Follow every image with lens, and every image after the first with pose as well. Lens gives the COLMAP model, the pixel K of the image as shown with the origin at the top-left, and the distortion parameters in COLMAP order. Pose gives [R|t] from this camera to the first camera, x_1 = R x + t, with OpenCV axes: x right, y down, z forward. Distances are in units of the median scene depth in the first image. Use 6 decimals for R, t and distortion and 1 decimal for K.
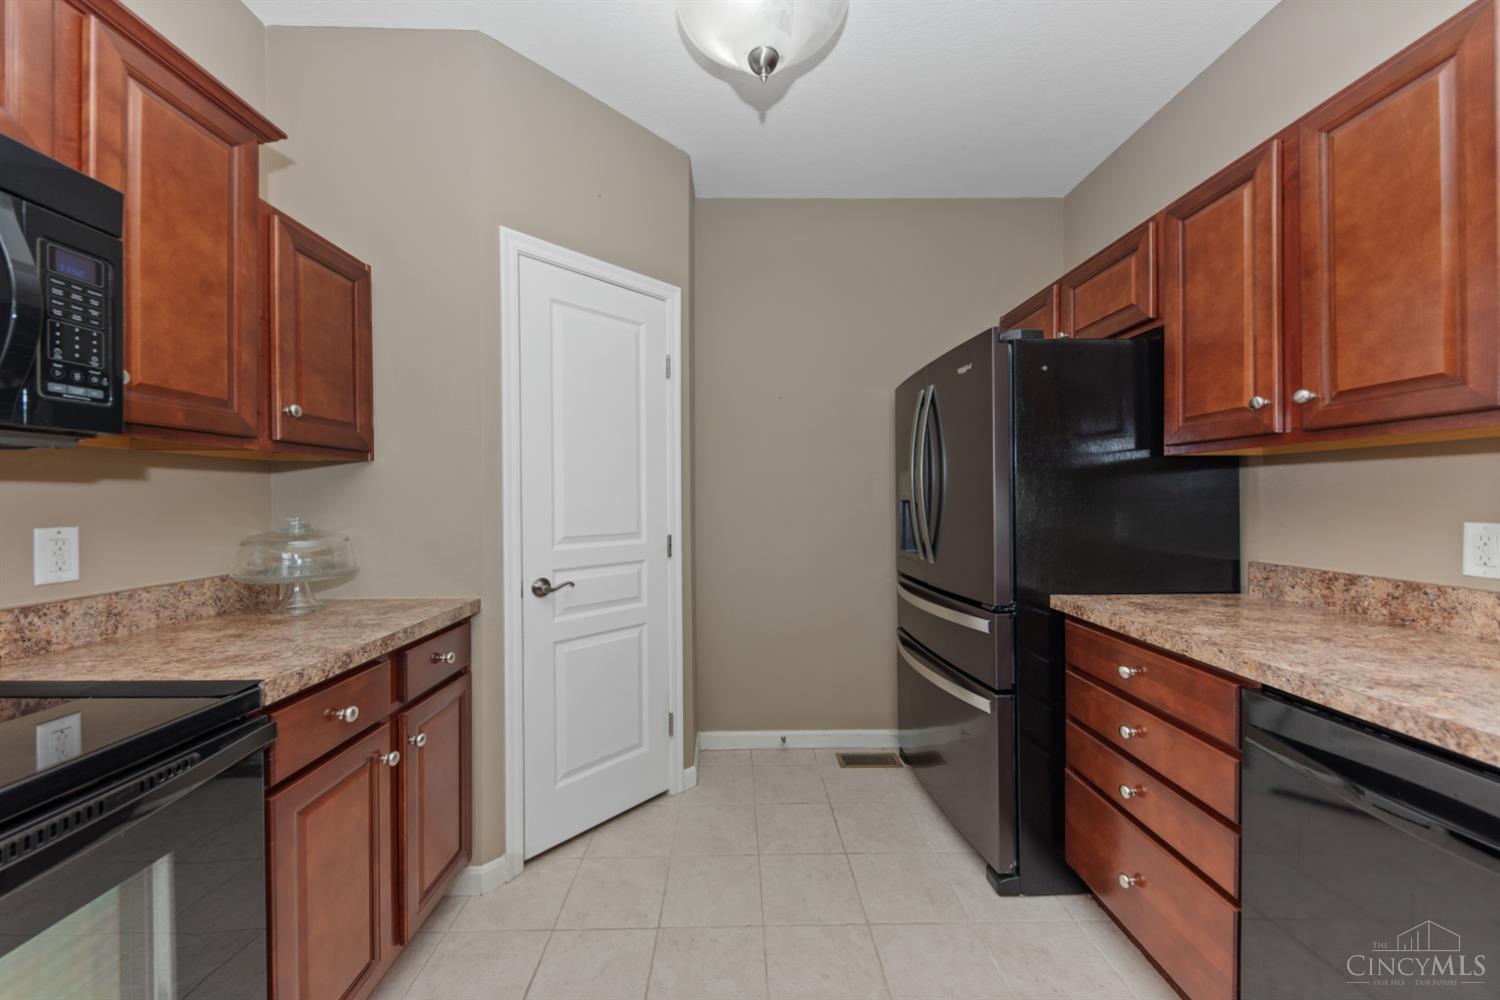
lens RADIAL K [[522.6, 0, 740.2], [0, 522.6, 501.4], [0, 0, 1]] dist [0.000100, 0.000002]
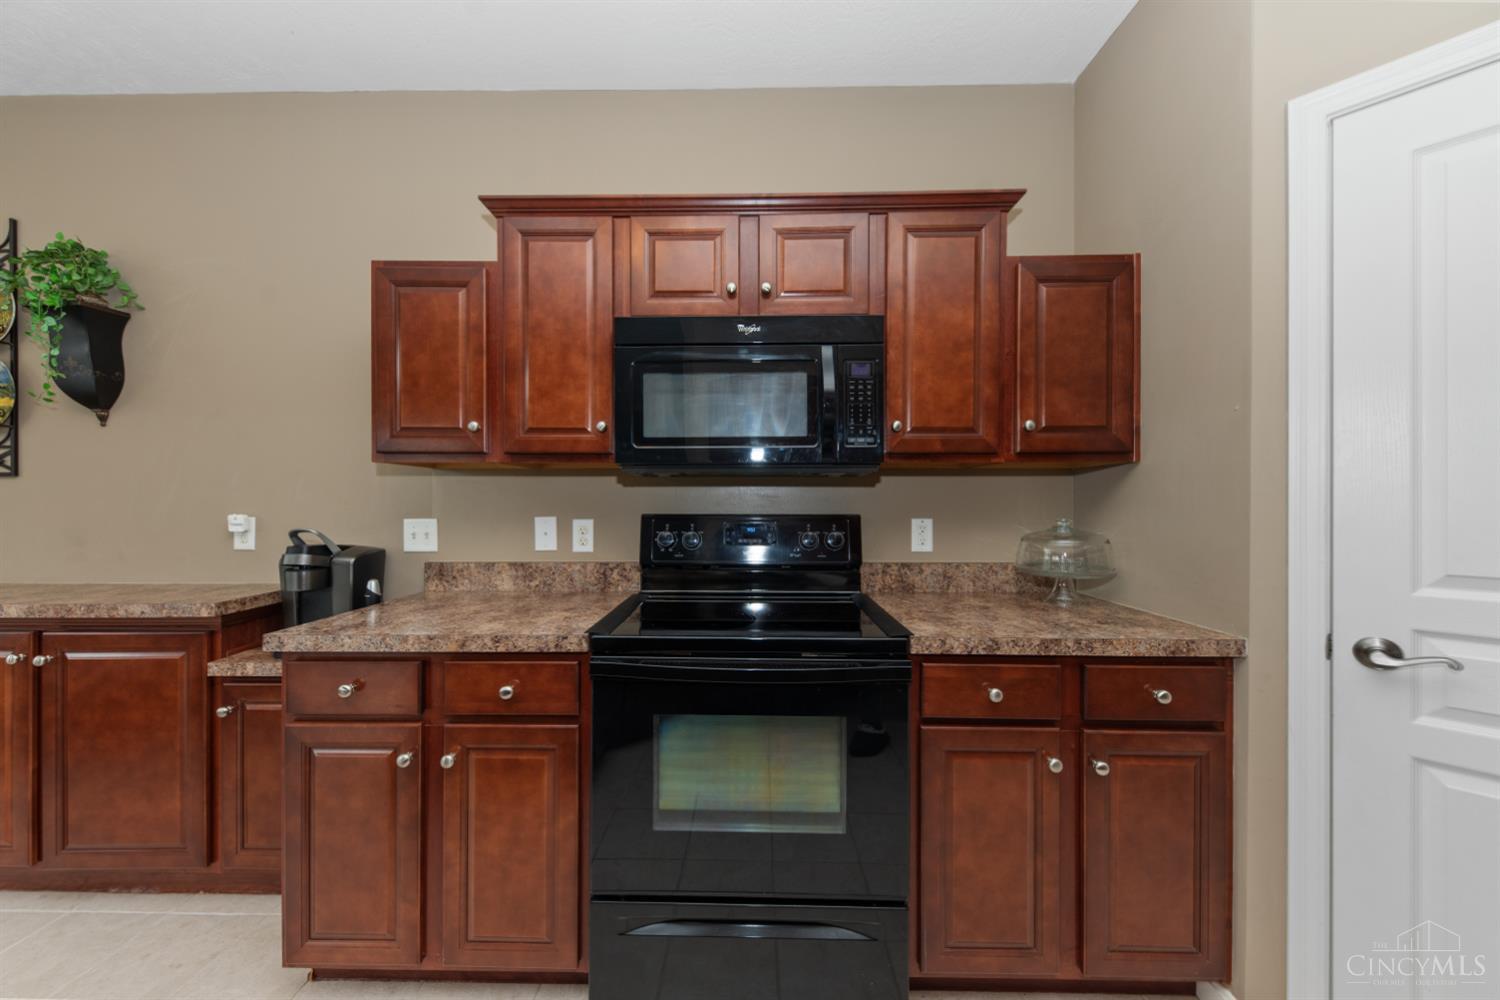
lens RADIAL K [[522.6, 0, 740.2], [0, 522.6, 501.4], [0, 0, 1]] dist [0.000100, 0.000002]
pose [[-0.026390, 0.002015, -0.999650, 0.332368], [-0.008383, 0.999962, 0.002237, -0.003351], [0.999617, 0.008439, -0.026372, 0.421573]]
